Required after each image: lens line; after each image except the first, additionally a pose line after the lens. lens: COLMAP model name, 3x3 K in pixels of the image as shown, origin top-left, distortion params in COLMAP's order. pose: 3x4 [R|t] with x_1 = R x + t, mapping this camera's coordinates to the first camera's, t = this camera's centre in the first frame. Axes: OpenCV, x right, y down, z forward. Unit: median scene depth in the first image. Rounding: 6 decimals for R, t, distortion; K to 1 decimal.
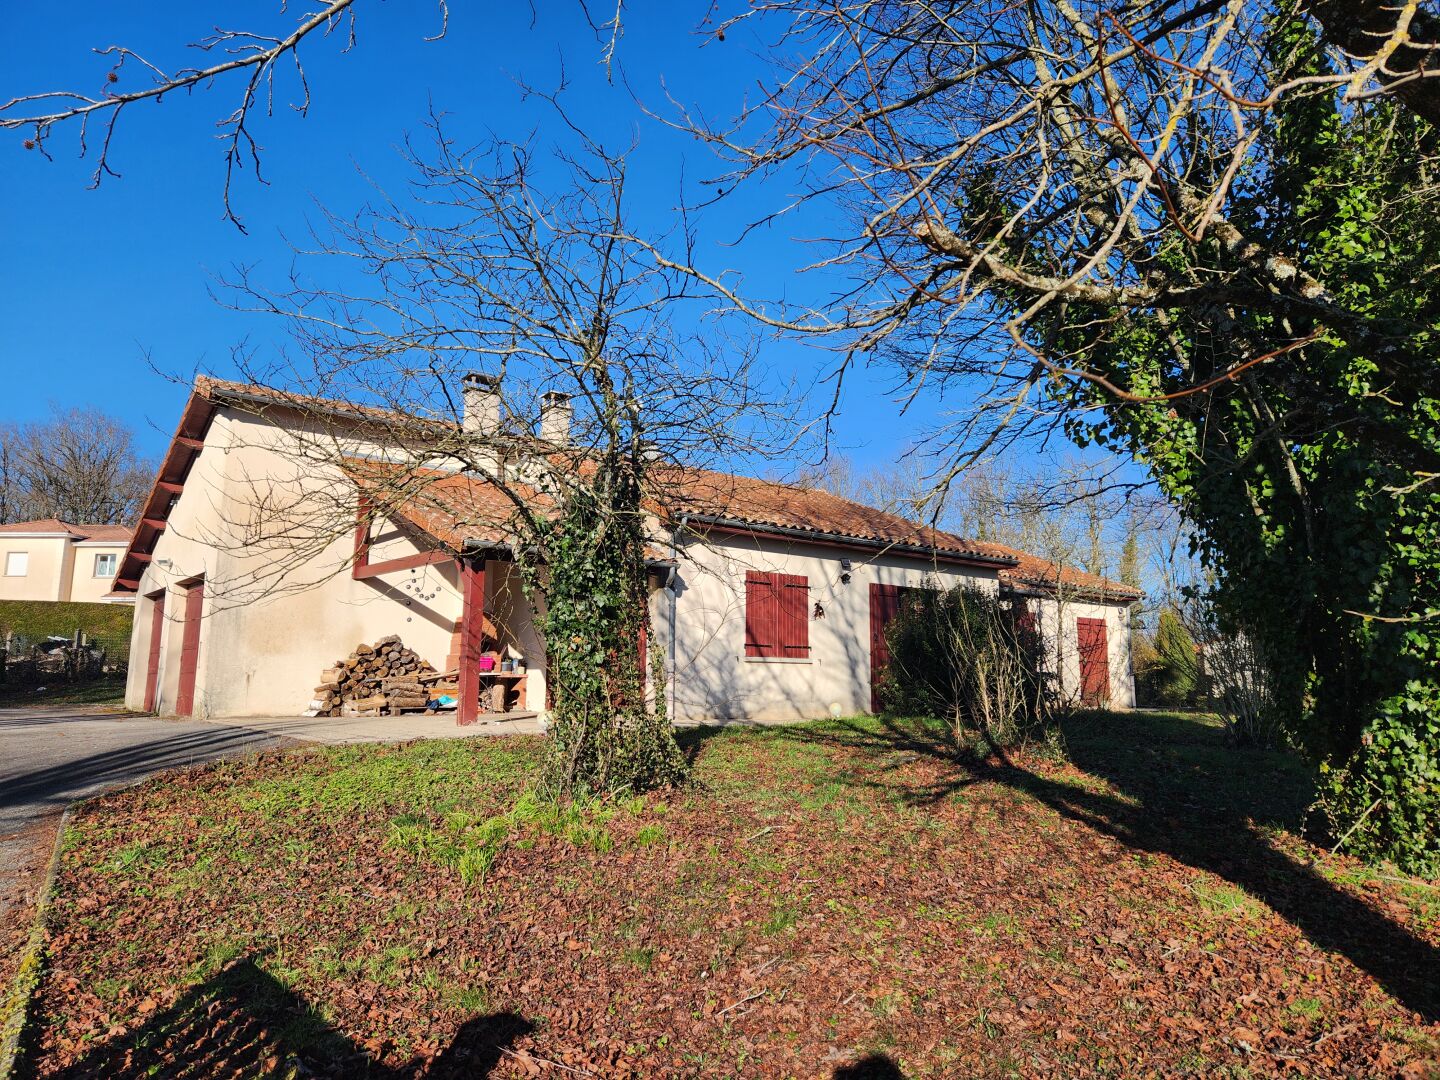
lens RADIAL K [[967.4, 0, 722.9], [0, 967.4, 509.2], [0, 0, 1]] dist [0.057826, -0.009077]
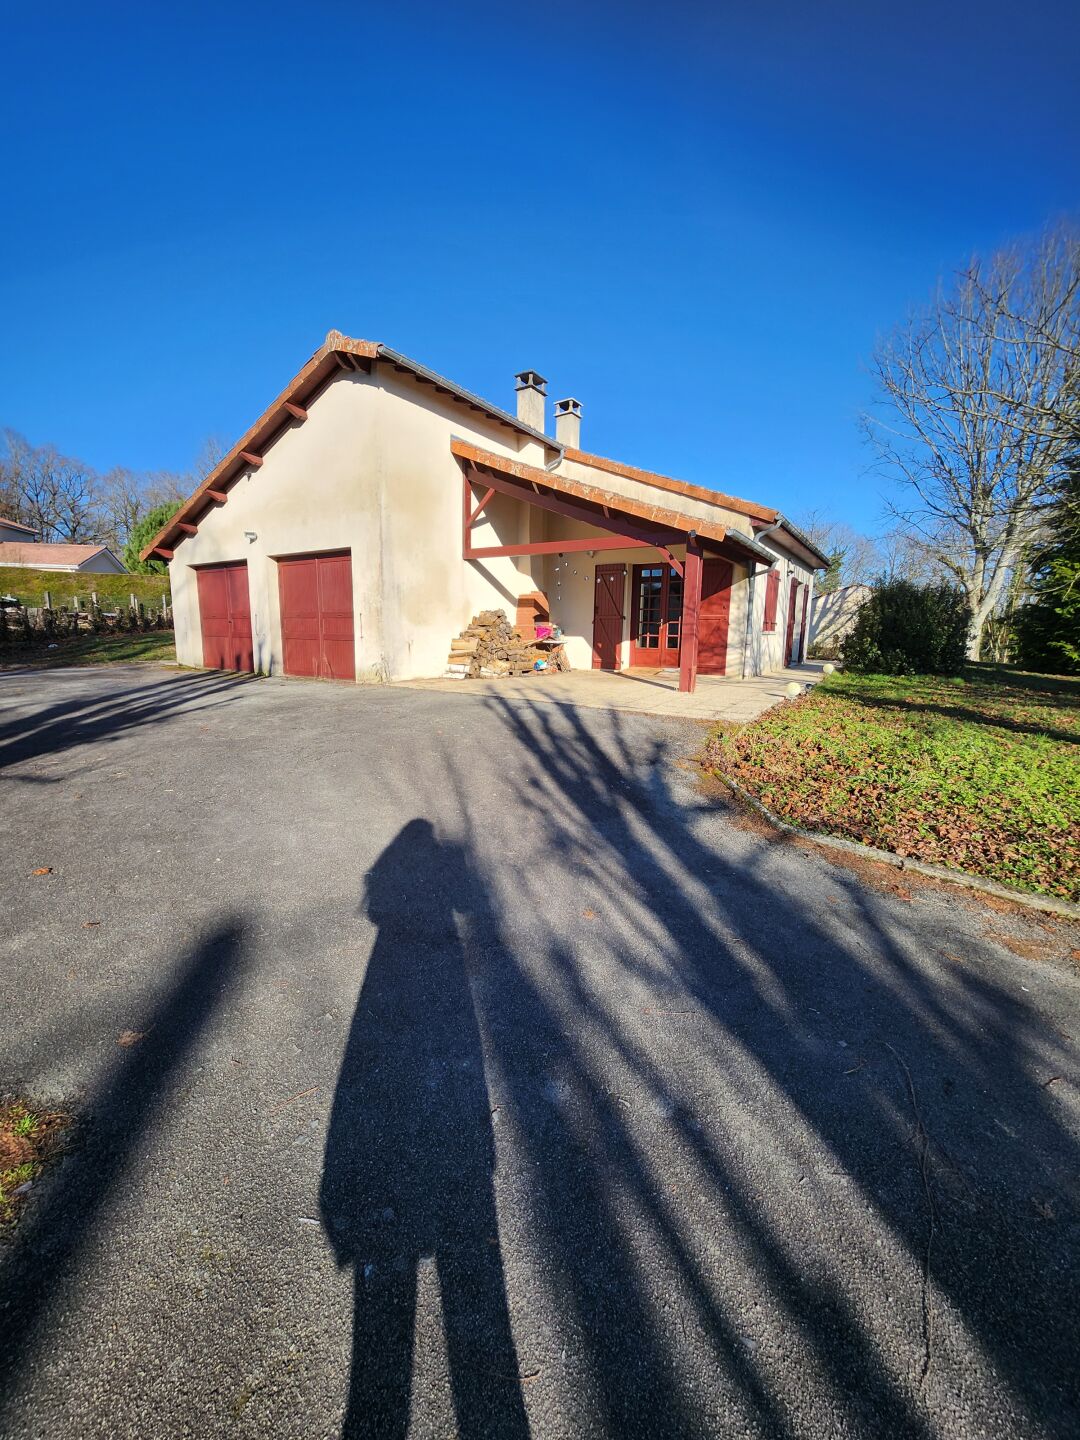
lens RADIAL K [[576.4, 0, 531.5], [0, 576.4, 720.1], [0, 0, 1]] dist [-0.001257, 0.000832]
pose [[0.958218, -0.039010, 0.283365, -0.513809], [-0.055626, 0.946330, 0.318380, 0.031632], [-0.280577, -0.320840, 0.904620, 0.315628]]
